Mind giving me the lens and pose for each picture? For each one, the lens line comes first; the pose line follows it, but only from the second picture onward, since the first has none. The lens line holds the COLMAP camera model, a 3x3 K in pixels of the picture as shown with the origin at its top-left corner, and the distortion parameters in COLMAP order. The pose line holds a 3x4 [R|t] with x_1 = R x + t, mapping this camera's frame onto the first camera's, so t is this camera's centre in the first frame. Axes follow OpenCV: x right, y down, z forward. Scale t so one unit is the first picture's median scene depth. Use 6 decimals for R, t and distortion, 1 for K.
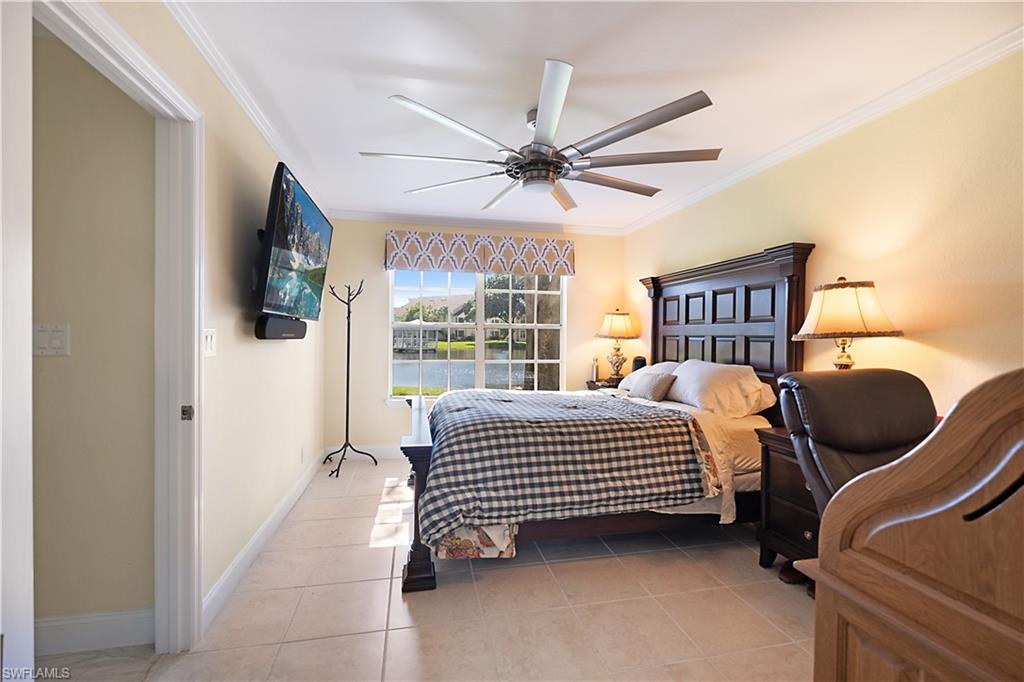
lens RADIAL K [[444.4, 0, 504.5], [0, 444.4, 338.9], [0, 0, 1]] dist [0.000413, -0.002641]
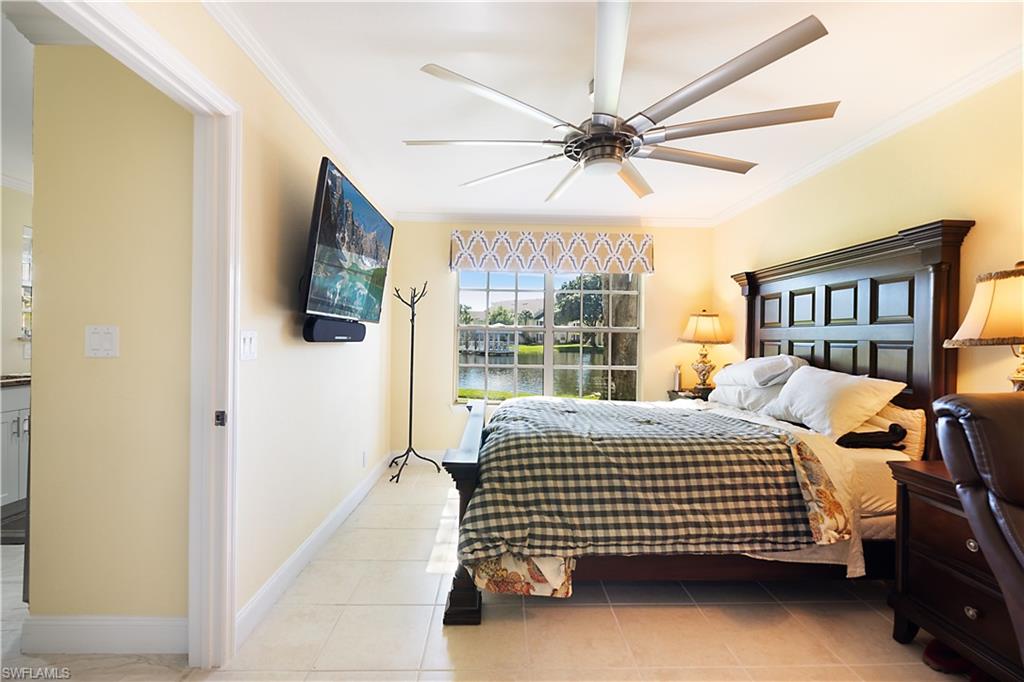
lens RADIAL K [[444.4, 0, 506.0], [0, 444.4, 339.0], [0, 0, 1]] dist [0.000413, -0.002641]
pose [[0.983924, 0.004288, -0.178537, 0.047397], [-0.005627, 0.999960, -0.006990, -0.001249], [0.178500, 0.007883, 0.983908, 0.118663]]
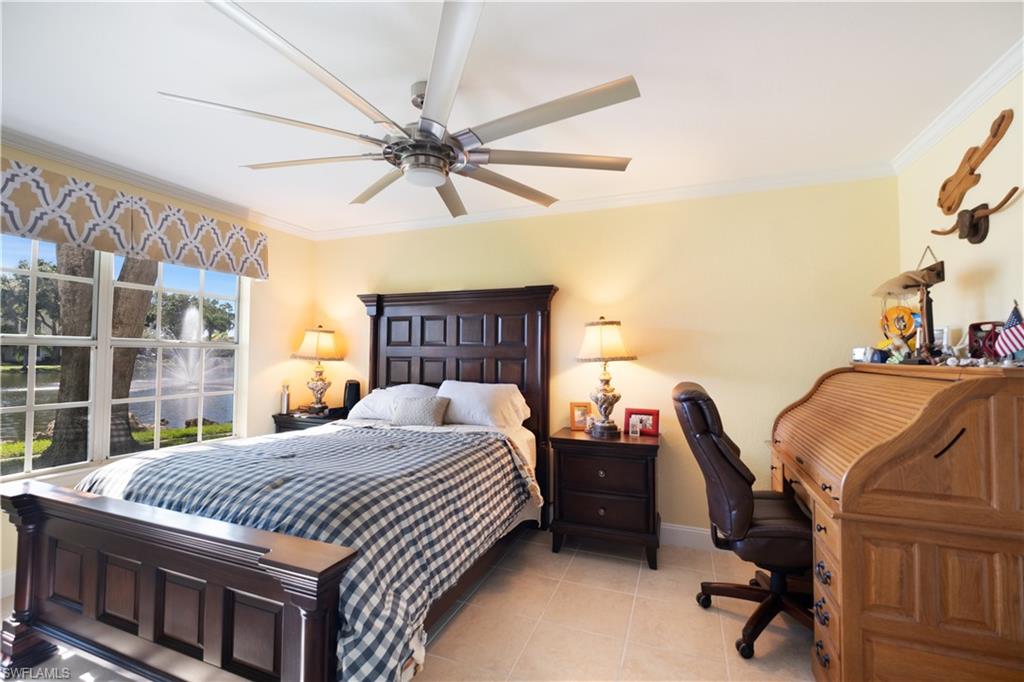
lens RADIAL K [[444.4, 0, 517.0], [0, 444.4, 340.4], [0, 0, 1]] dist [0.000413, -0.002641]
pose [[0.545504, 0.024578, 0.837747, -0.487909], [0.003361, 0.999498, -0.031512, -0.020624], [-0.838101, 0.020005, 0.545148, 0.420250]]
